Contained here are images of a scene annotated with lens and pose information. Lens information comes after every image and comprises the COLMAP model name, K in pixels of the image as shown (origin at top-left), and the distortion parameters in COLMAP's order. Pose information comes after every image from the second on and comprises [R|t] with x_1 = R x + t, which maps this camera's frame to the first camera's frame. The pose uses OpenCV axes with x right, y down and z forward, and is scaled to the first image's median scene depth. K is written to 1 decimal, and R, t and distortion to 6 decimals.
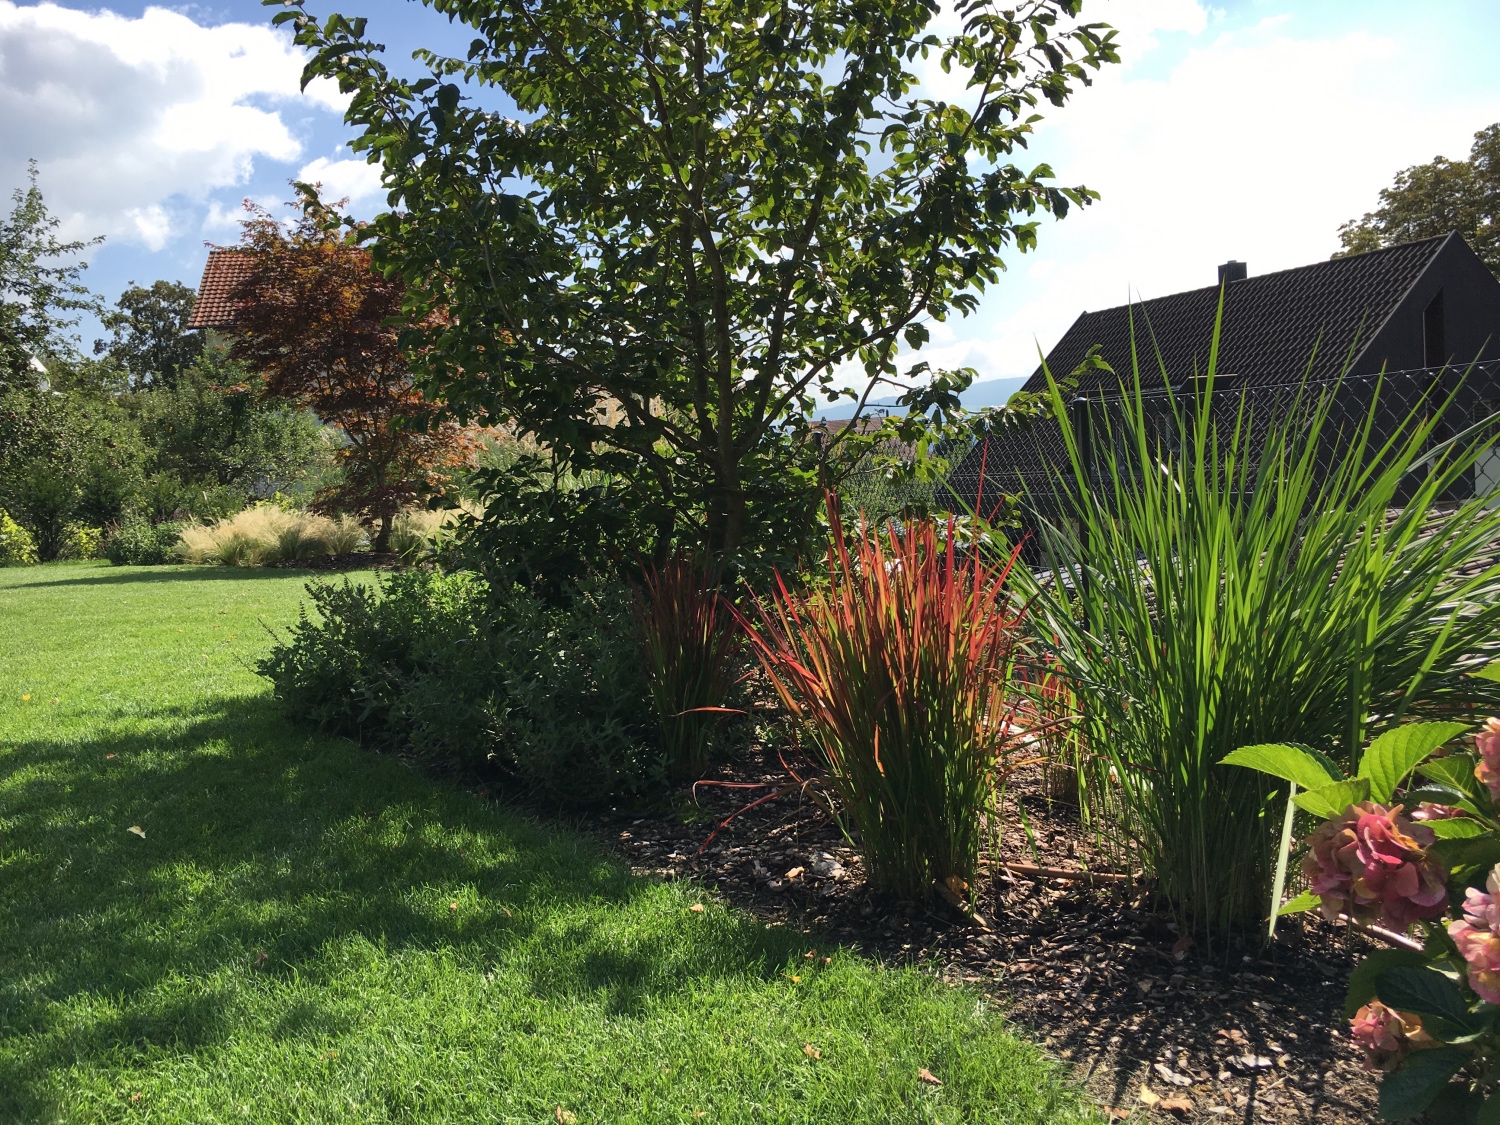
lens RADIAL K [[1277.8, 0, 748.8], [0, 1277.8, 566.7], [0, 0, 1]] dist [0.061078, -0.009387]
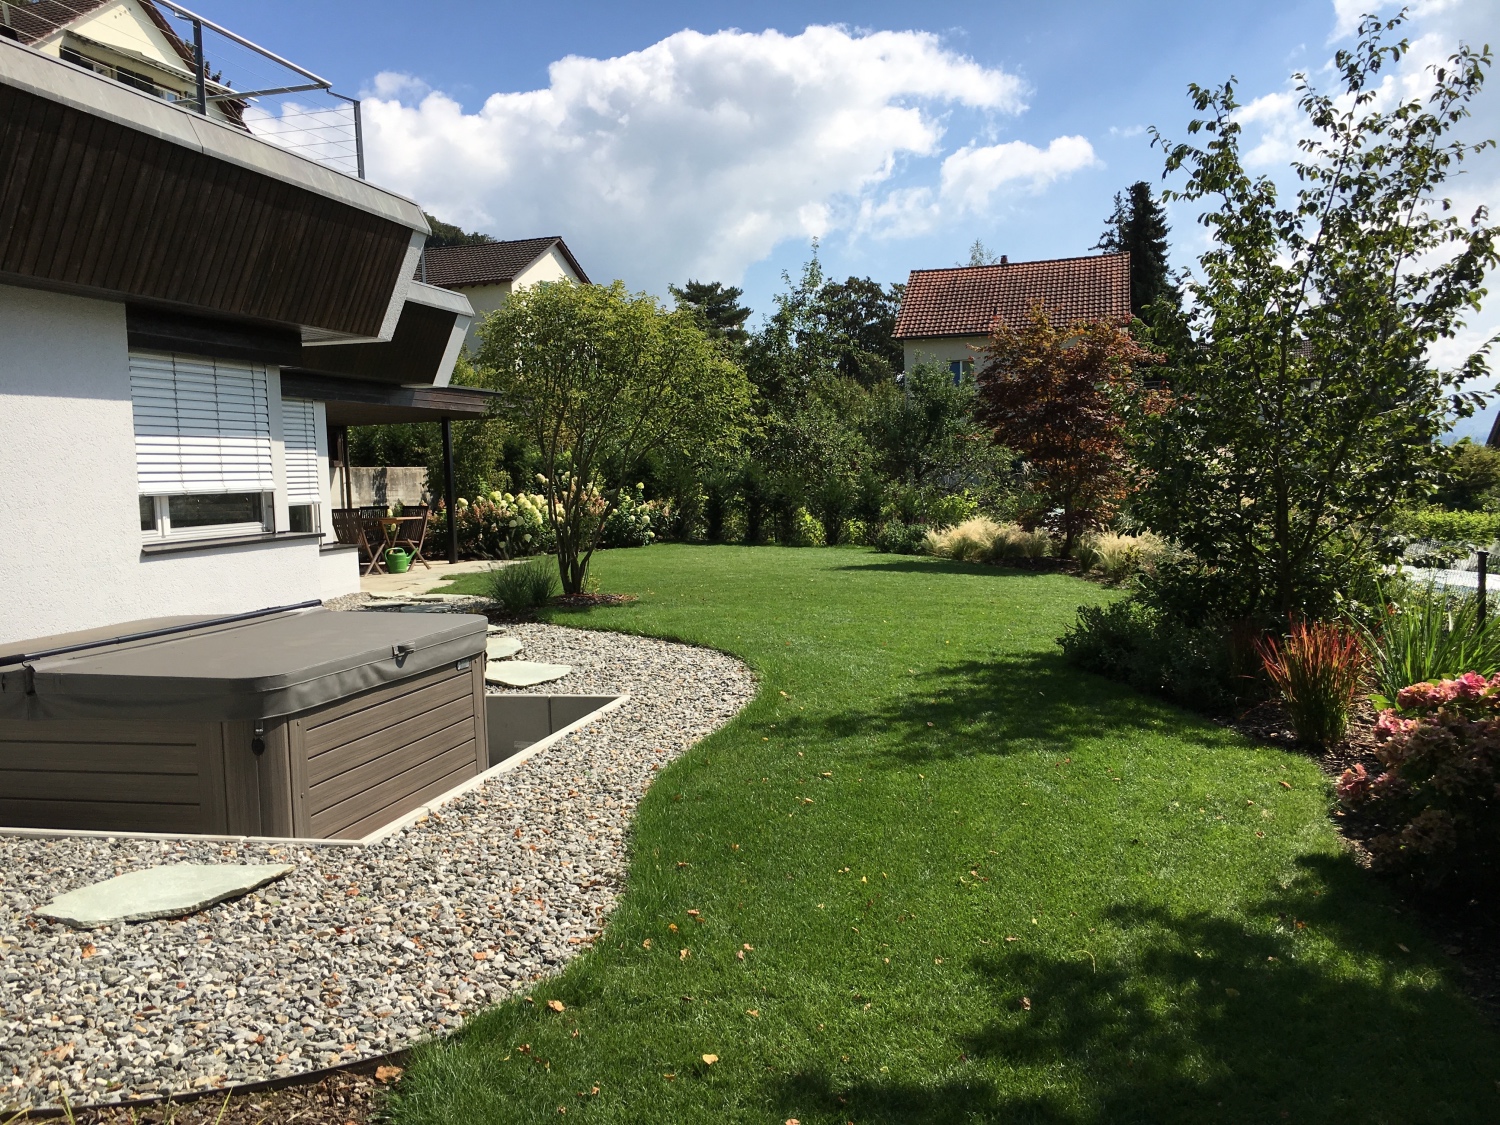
lens RADIAL K [[1277.8, 0, 750.0], [0, 1277.8, 570.5], [0, 0, 1]] dist [0.061078, -0.009387]
pose [[0.883439, 0.074437, -0.462596, 0.052854], [-0.063167, 0.997208, 0.039830, -0.029656], [0.464269, -0.005967, 0.885674, -0.363826]]
